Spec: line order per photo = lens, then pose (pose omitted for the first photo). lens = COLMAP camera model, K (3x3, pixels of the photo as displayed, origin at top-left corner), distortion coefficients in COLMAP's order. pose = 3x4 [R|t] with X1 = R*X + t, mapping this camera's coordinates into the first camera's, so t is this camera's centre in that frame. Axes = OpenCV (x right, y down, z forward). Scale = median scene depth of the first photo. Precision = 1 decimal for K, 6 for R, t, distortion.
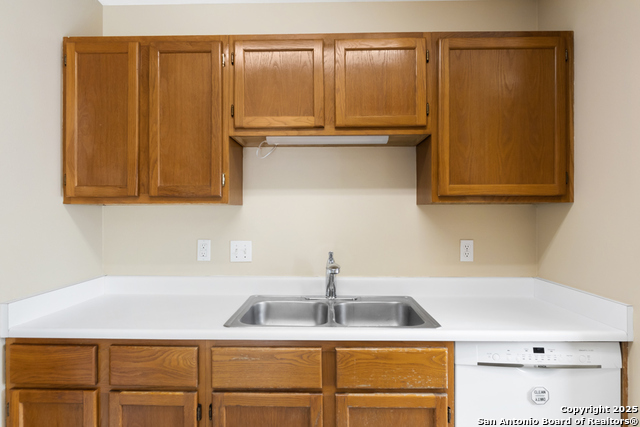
lens RADIAL K [[381.8, 0, 319.1], [0, 381.8, 212.1], [0, 0, 1]] dist [-0.005531, -0.002478]
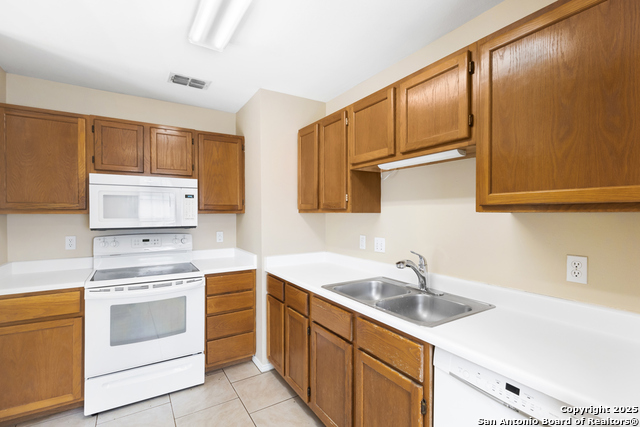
lens RADIAL K [[296.6, 0, 319.2], [0, 296.6, 214.6], [0, 0, 1]] dist [-0.001424, -0.000266]
pose [[0.550141, 0.004958, -0.835057, 0.728099], [0.002890, 0.999965, 0.007841, -0.026267], [0.835067, -0.006727, 0.550107, 0.228793]]
